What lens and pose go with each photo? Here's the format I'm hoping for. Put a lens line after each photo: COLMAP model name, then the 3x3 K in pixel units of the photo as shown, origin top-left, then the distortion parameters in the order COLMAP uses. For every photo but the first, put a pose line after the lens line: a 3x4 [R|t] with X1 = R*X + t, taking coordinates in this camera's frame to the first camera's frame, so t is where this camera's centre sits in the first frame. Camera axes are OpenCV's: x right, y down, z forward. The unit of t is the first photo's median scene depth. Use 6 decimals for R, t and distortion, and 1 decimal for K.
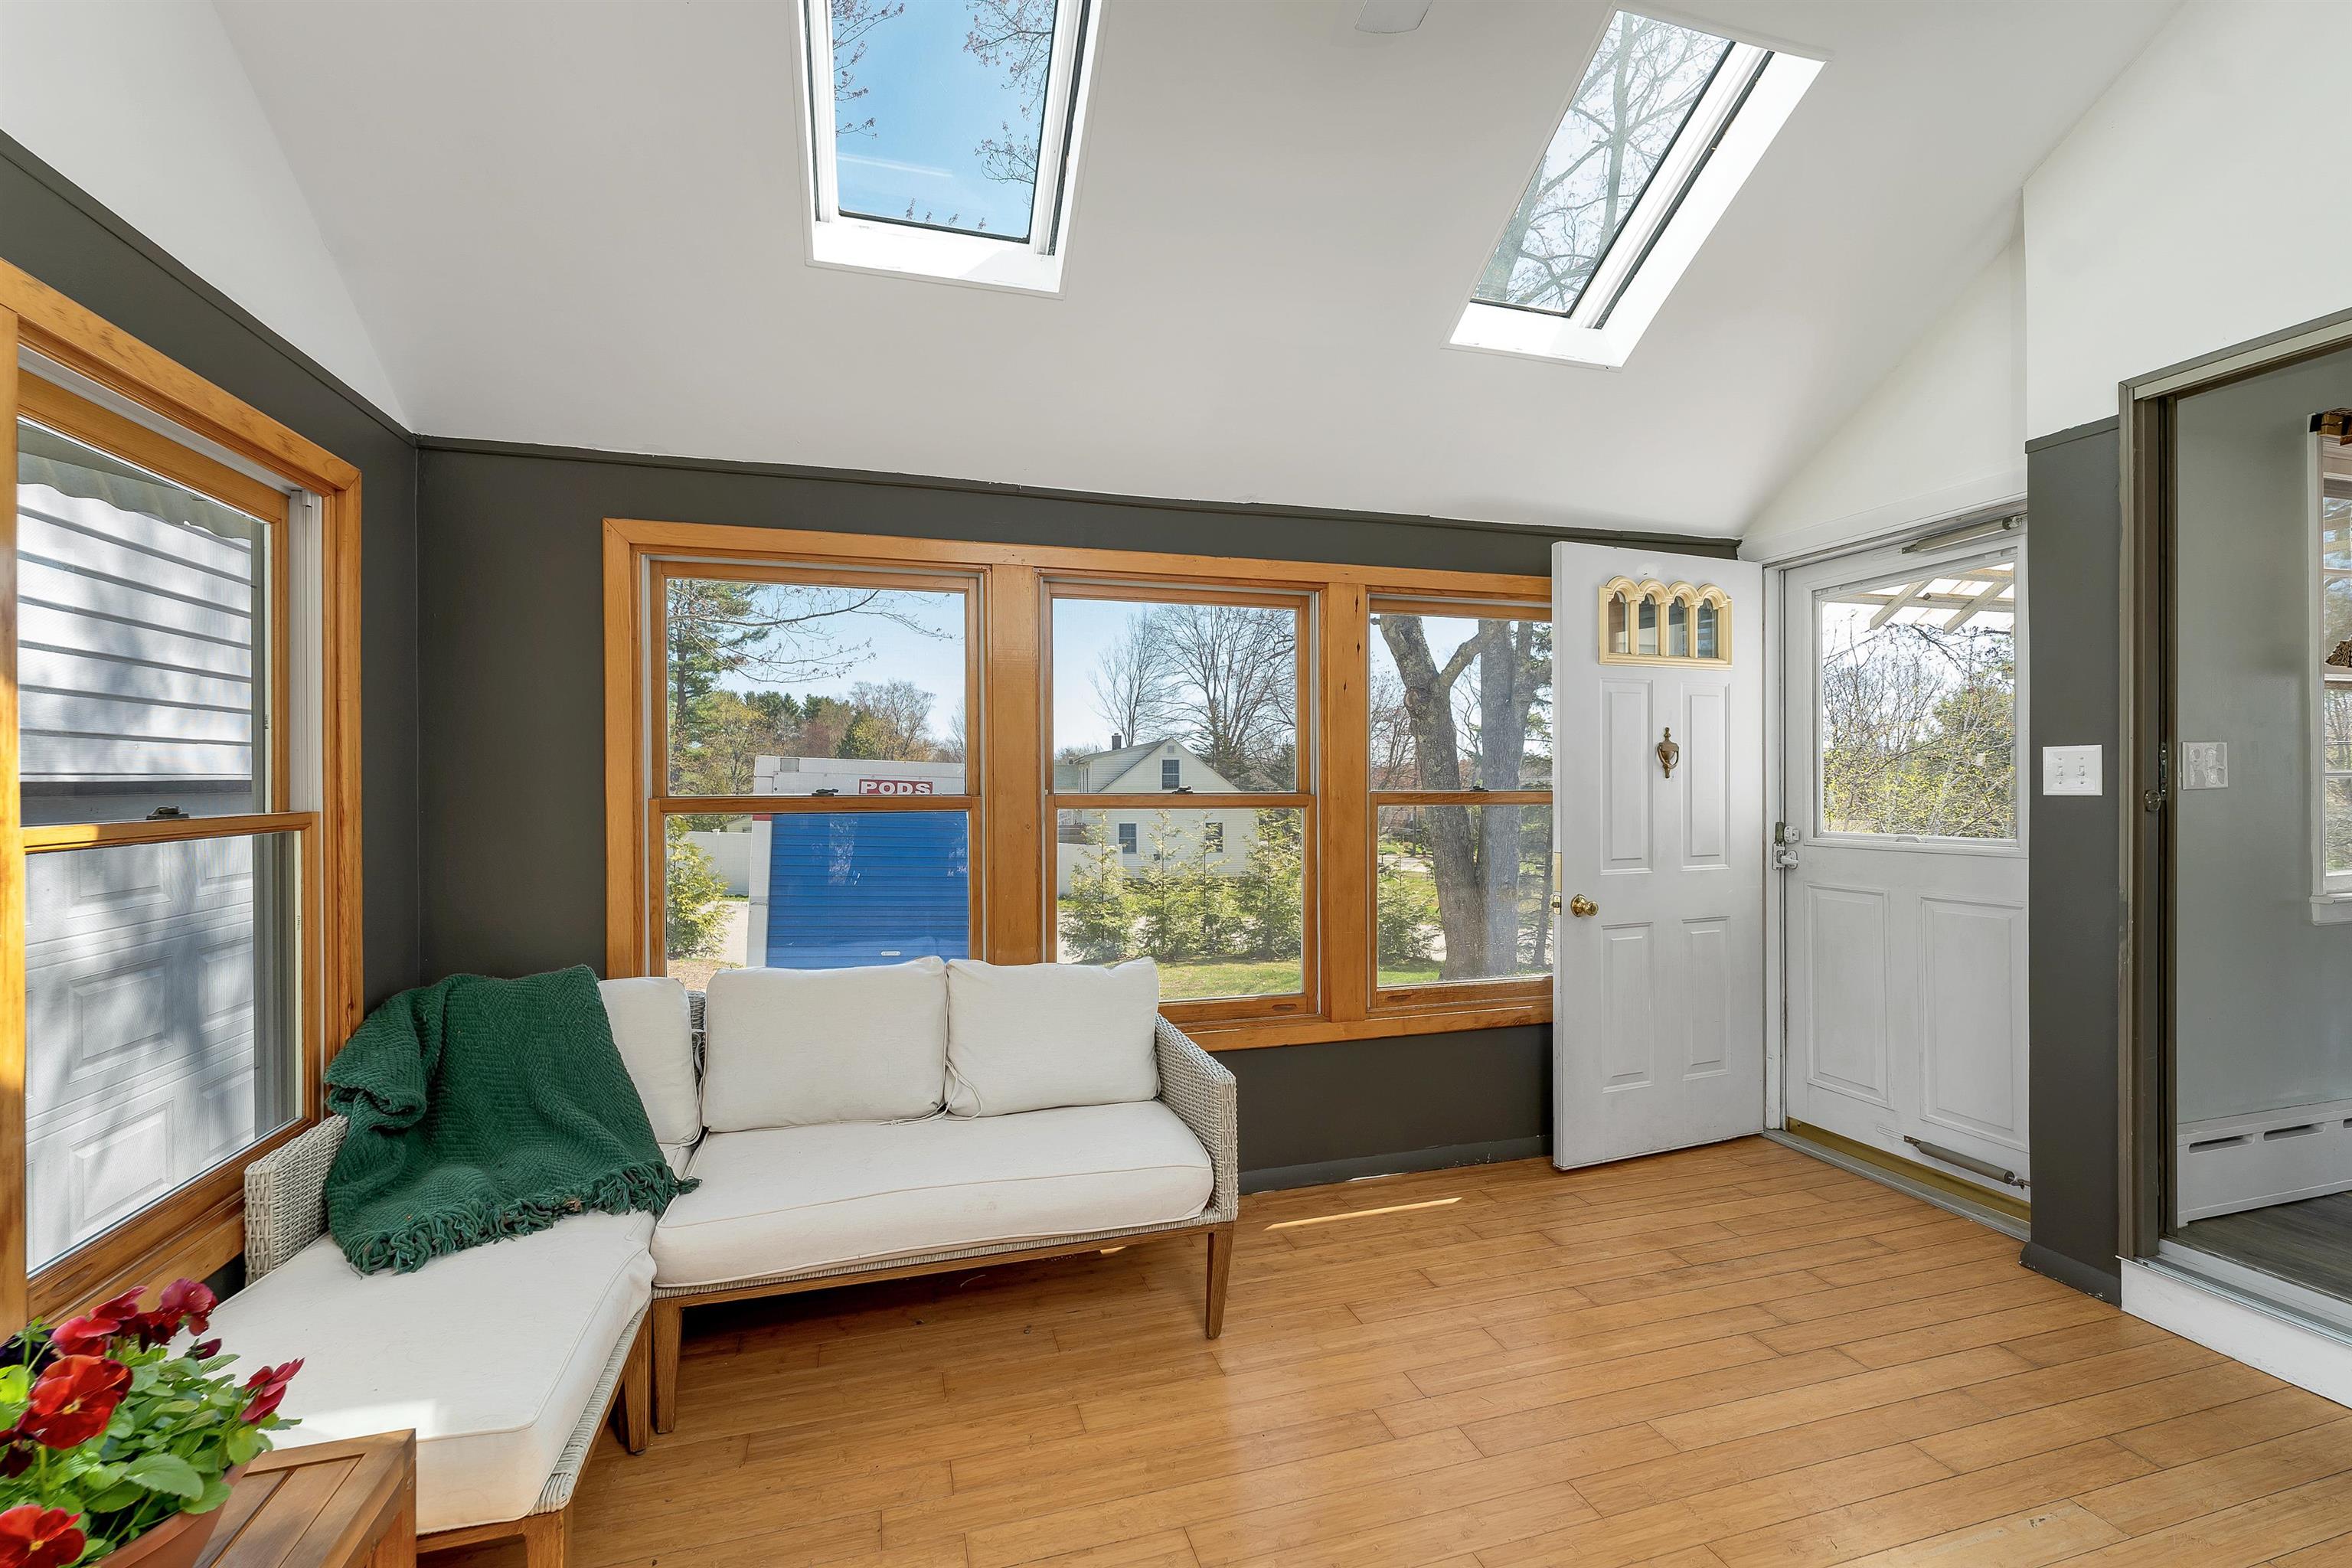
lens RADIAL K [[986.4, 0, 1170.0], [0, 986.4, 780.4], [0, 0, 1]] dist [-0.000850, 0.000651]
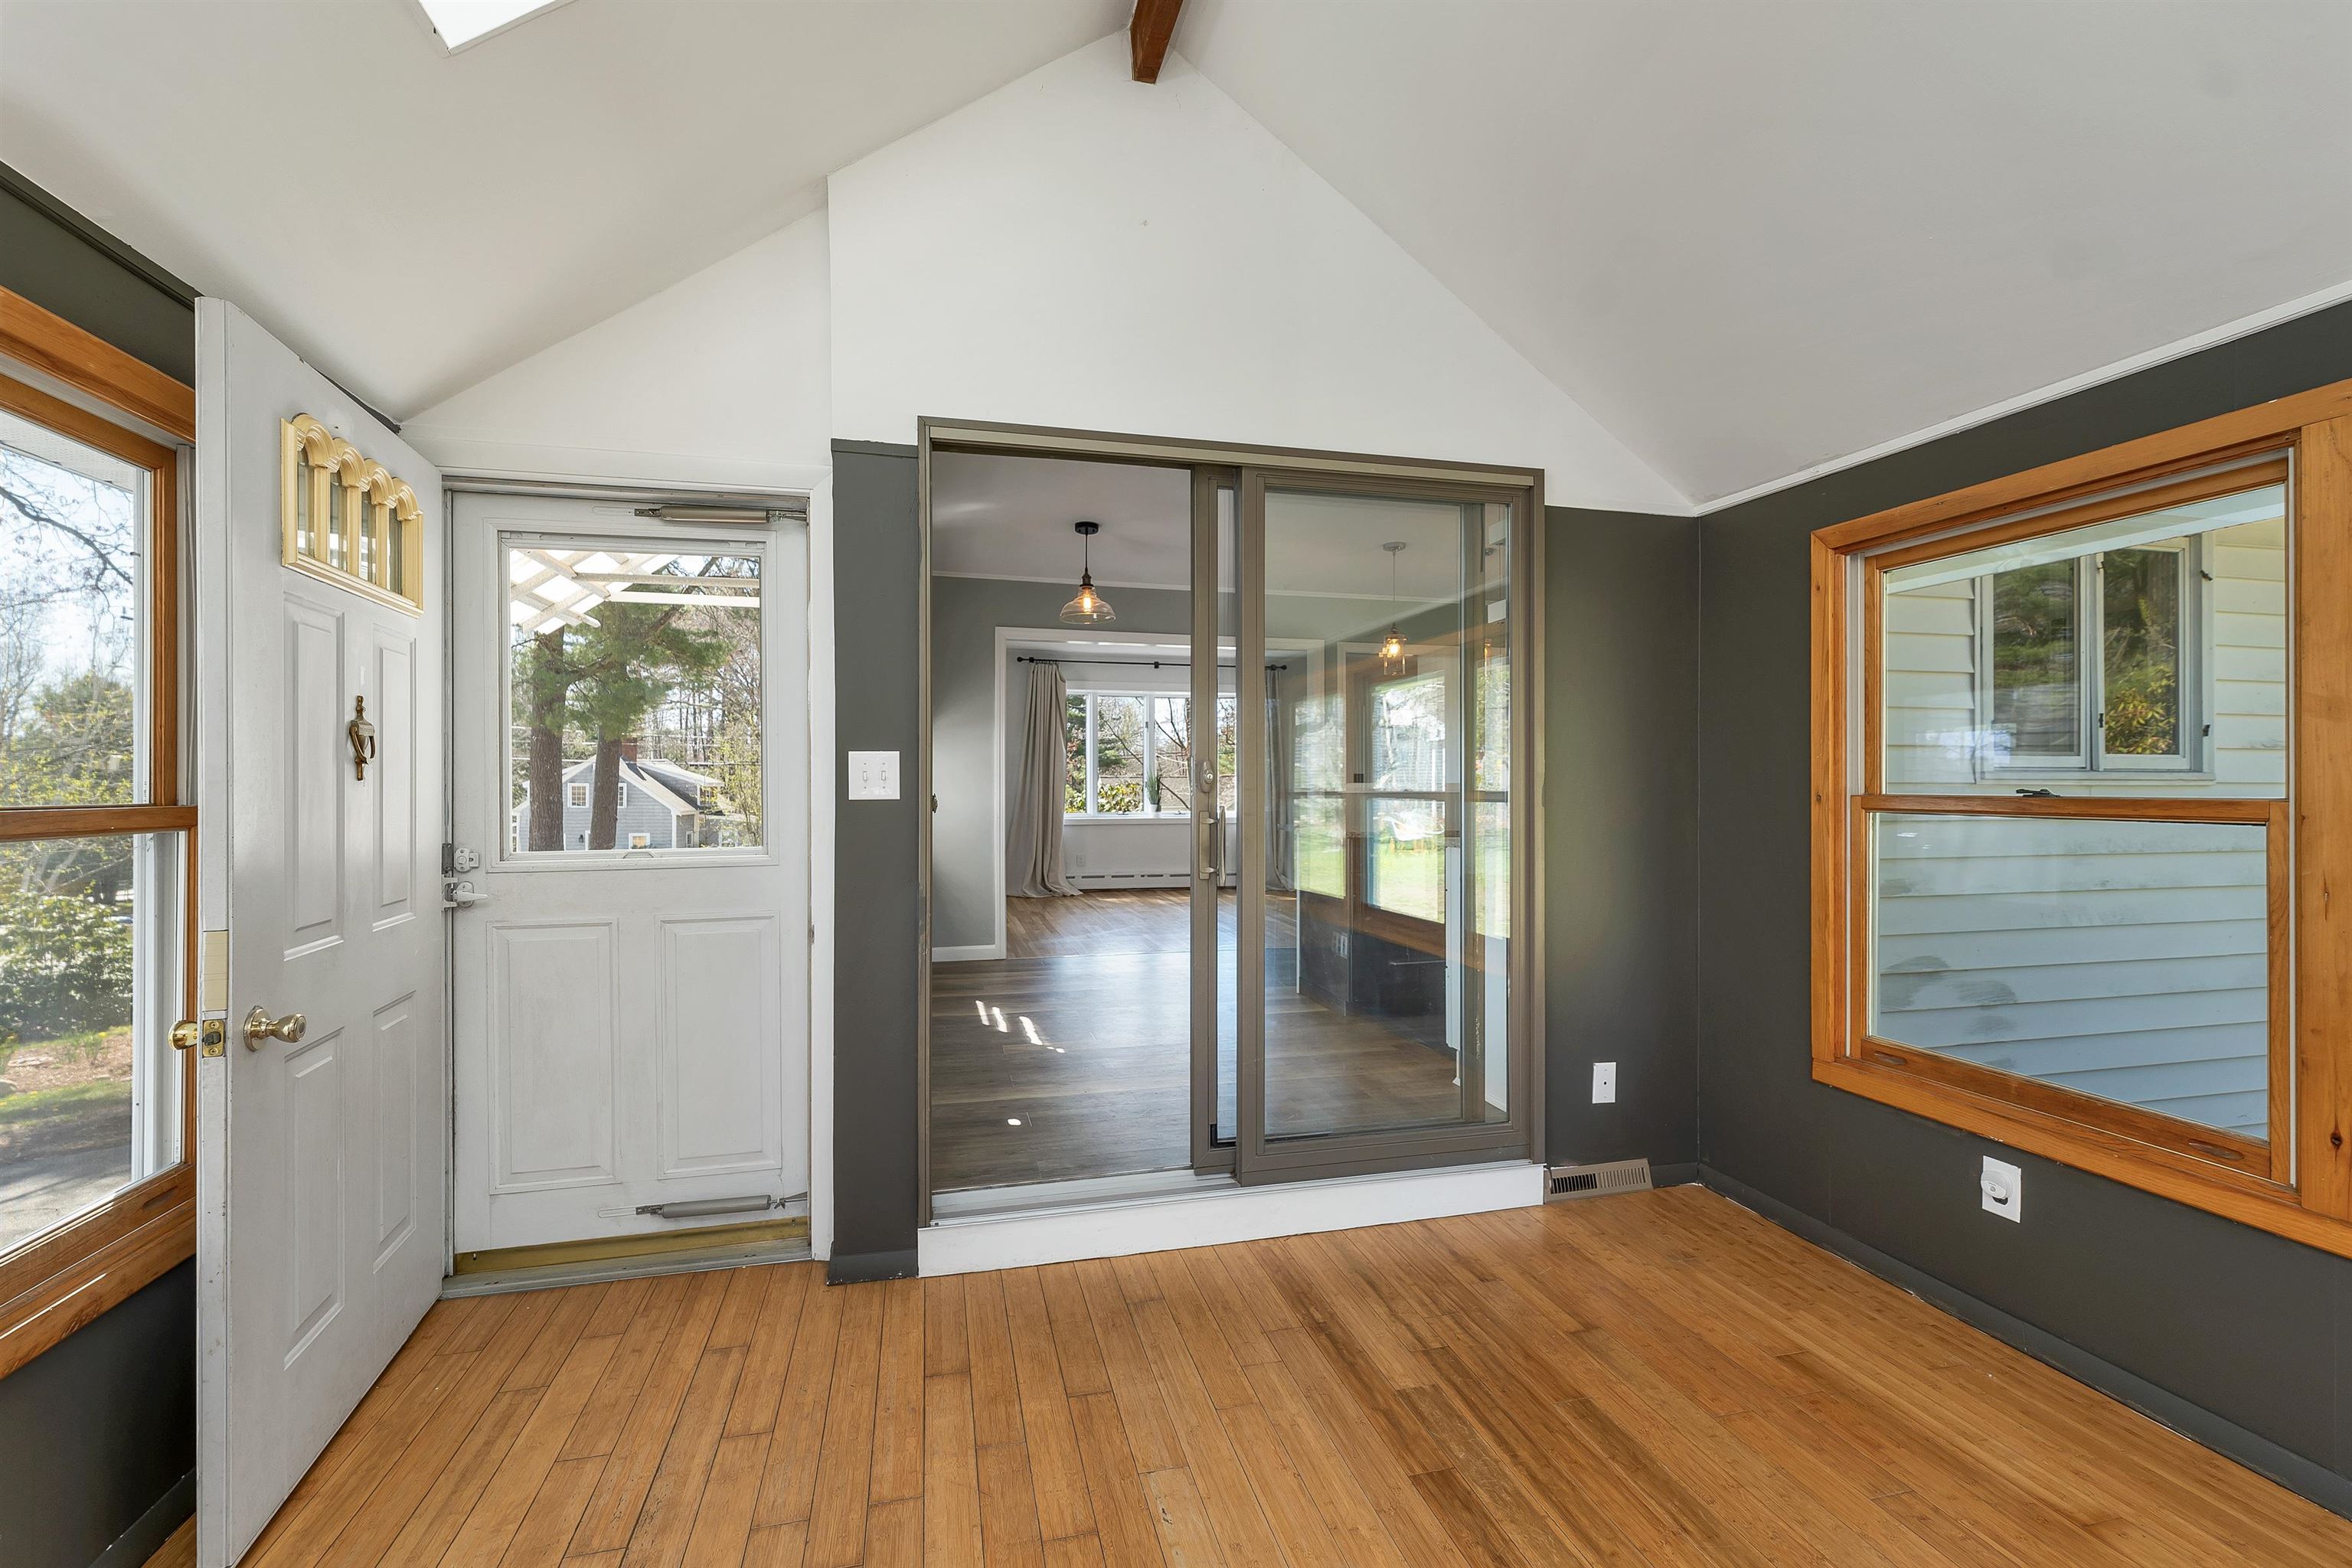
lens RADIAL K [[986.4, 0, 1173.9], [0, 986.4, 777.4], [0, 0, 1]] dist [-0.000850, 0.000651]
pose [[0.045970, 0.006185, 0.998924, -0.093639], [-0.001969, 0.999979, -0.006101, -0.002091], [-0.998941, -0.001686, 0.045981, 0.630083]]
